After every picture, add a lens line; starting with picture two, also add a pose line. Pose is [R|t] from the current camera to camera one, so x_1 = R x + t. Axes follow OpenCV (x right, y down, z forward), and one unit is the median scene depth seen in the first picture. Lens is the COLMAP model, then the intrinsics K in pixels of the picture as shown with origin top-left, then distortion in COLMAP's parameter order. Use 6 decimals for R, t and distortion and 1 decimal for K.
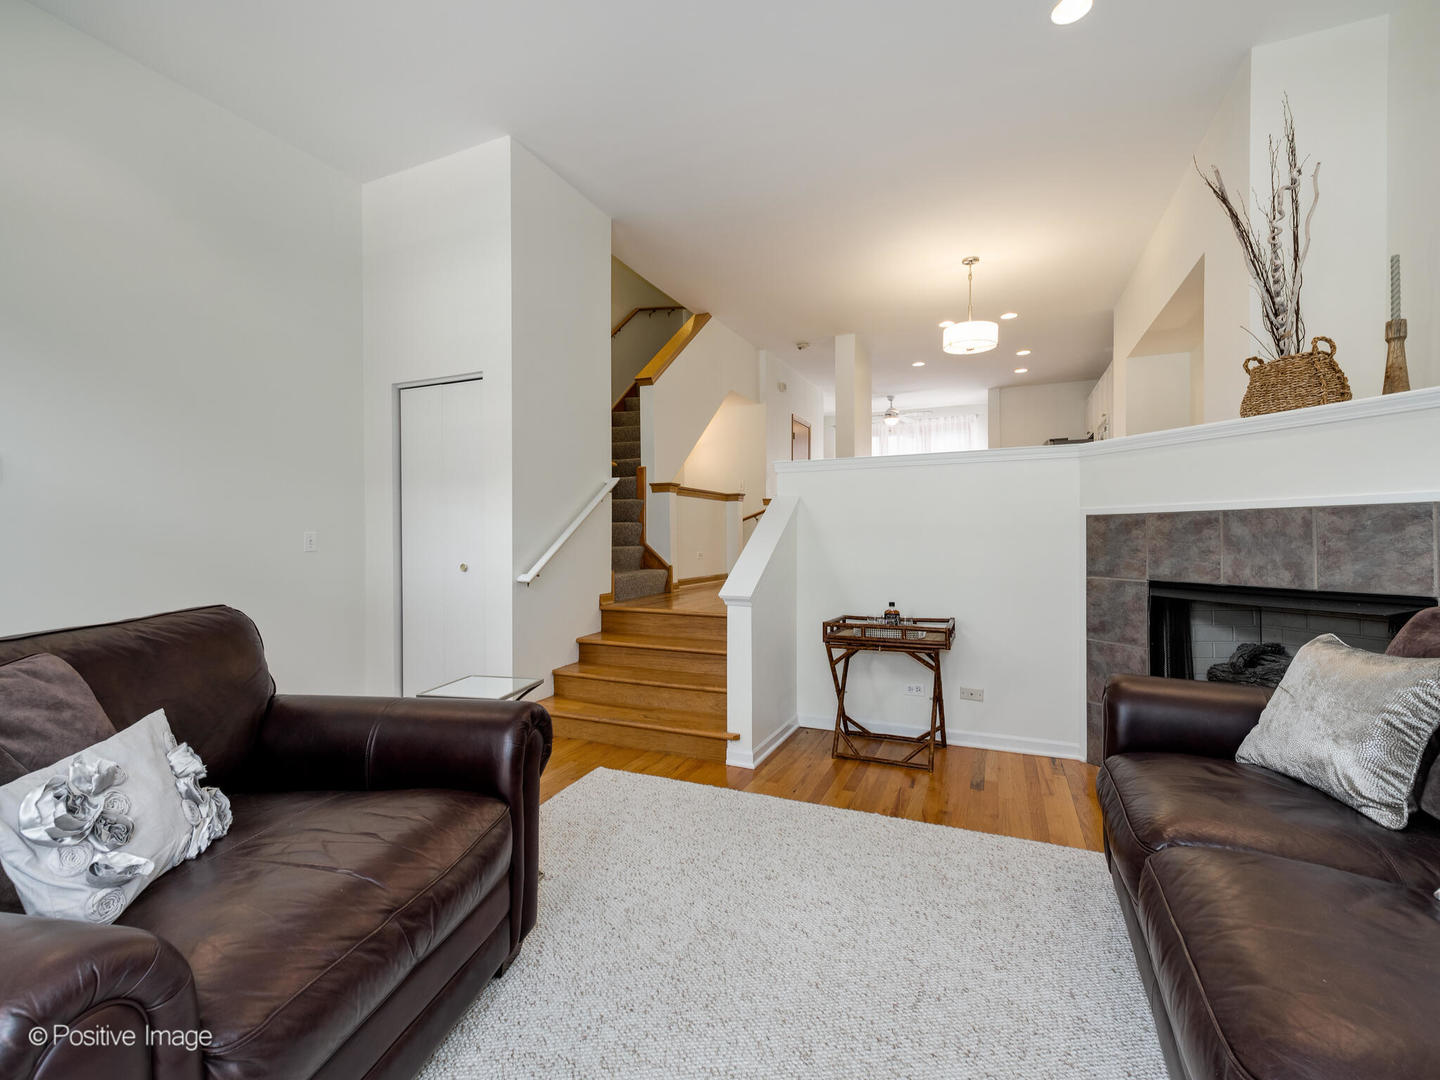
lens RADIAL K [[637.5, 0, 723.2], [0, 637.5, 535.1], [0, 0, 1]] dist [0.007215, 0.000283]
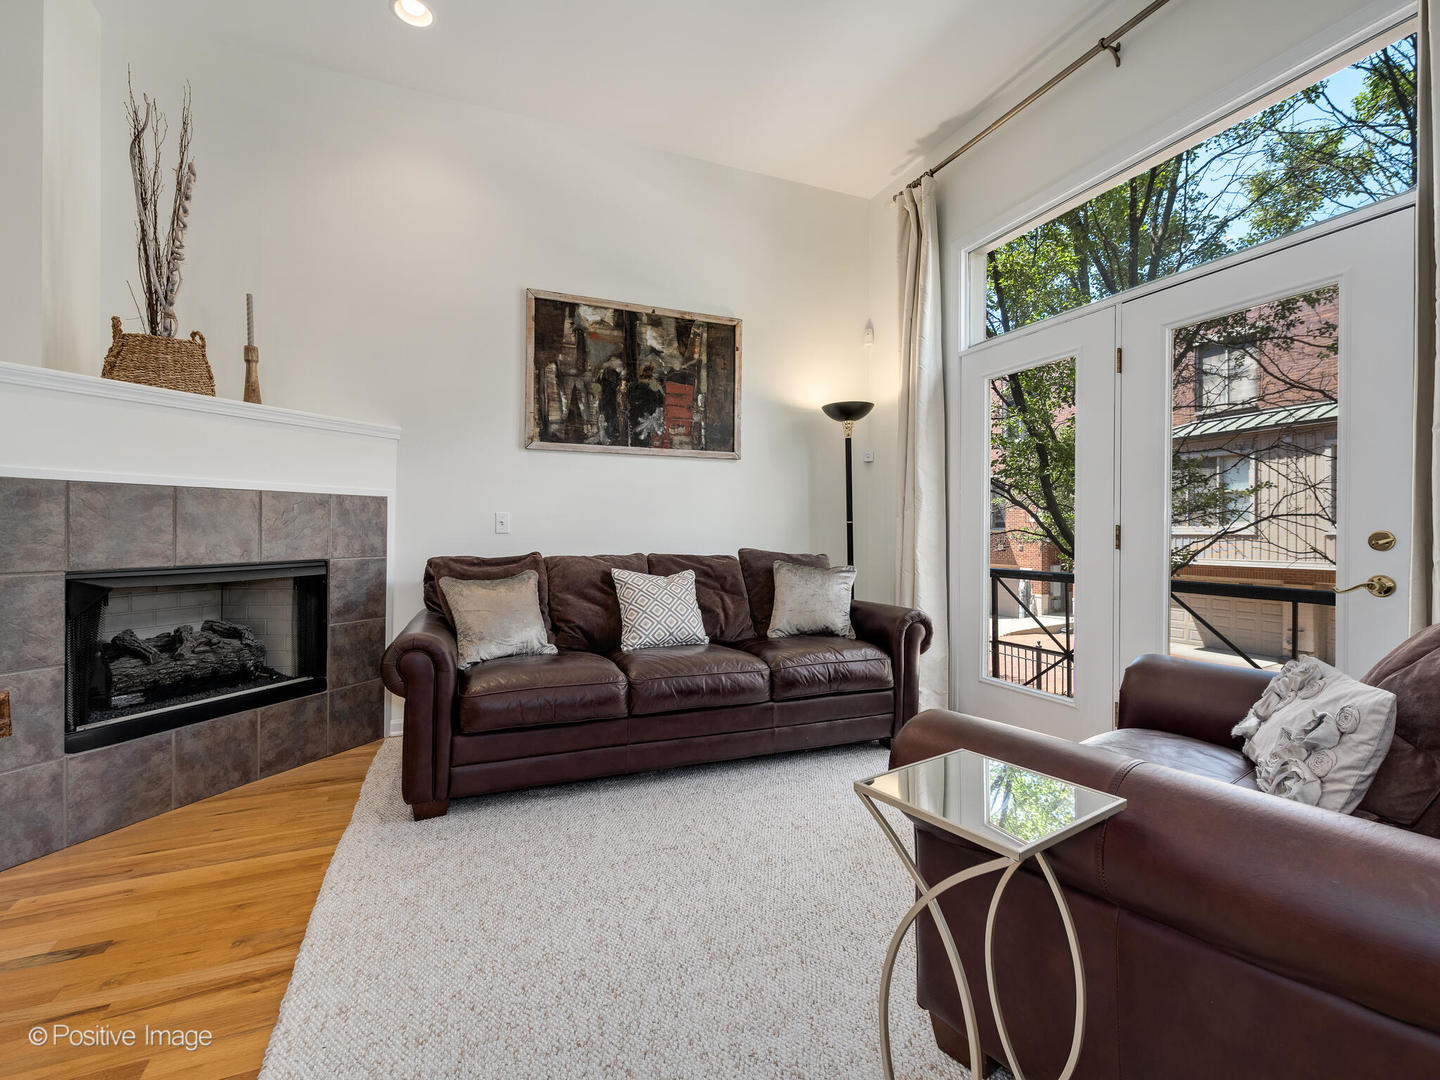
lens RADIAL K [[653.9, 0, 687.2], [0, 653.9, 534.5], [0, 0, 1]] dist [0.000517, 0.000050]
pose [[-0.702637, -0.020853, 0.711243, -0.434381], [-0.015030, 0.999782, 0.014464, 0.006219], [-0.711389, -0.000527, -0.702798, 1.157609]]
